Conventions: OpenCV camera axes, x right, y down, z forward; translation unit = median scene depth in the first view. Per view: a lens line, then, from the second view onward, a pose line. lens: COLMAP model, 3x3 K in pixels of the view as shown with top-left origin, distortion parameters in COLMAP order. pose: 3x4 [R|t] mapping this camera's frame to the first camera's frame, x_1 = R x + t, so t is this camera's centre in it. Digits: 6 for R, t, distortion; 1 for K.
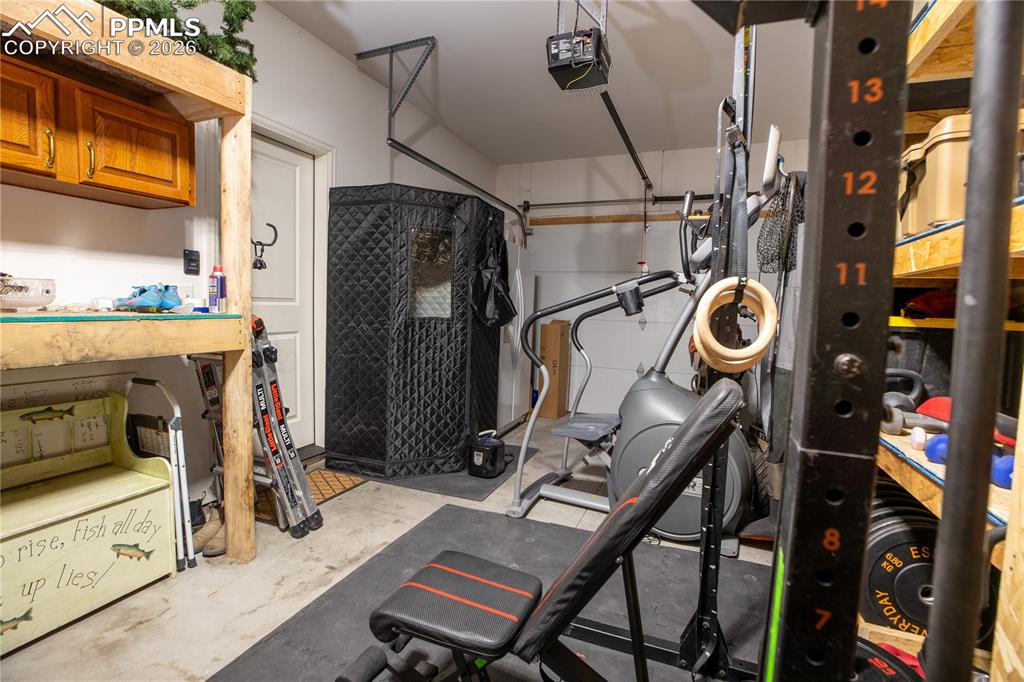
lens RADIAL K [[467.7, 0, 512.0], [0, 467.7, 341.0], [0, 0, 1]] dist [-0.042293, 0.010084]
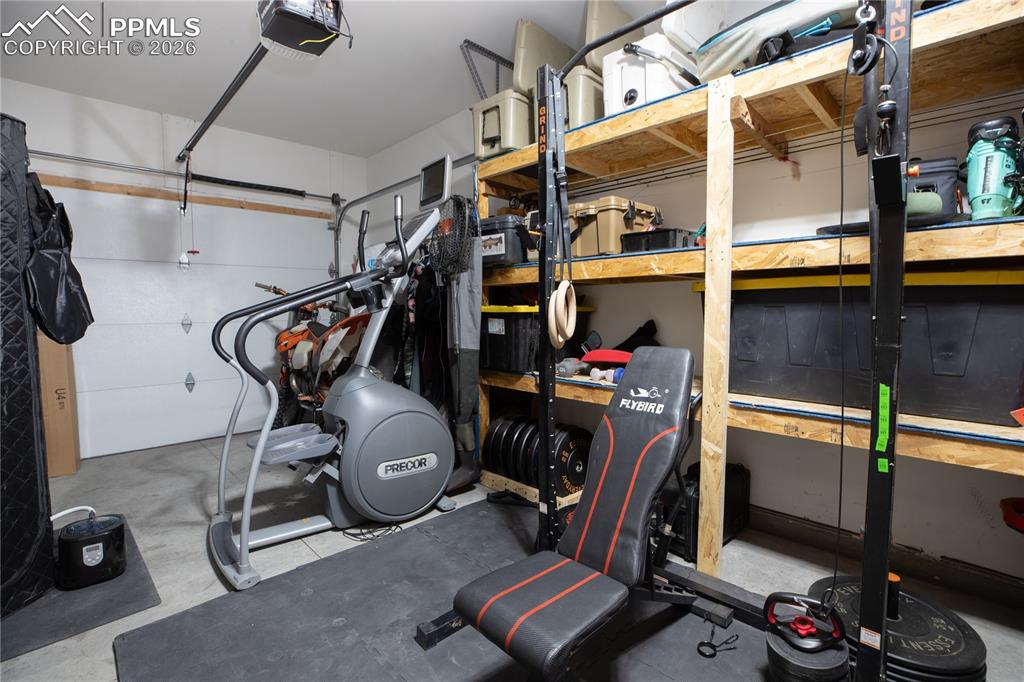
lens RADIAL K [[467.7, 0, 512.0], [0, 467.7, 341.0], [0, 0, 1]] dist [-0.042293, 0.010084]
pose [[0.406597, -0.091866, 0.908977, -0.412236], [0.081481, 0.994613, 0.064074, -0.027341], [-0.909967, 0.048012, 0.411892, 0.259411]]
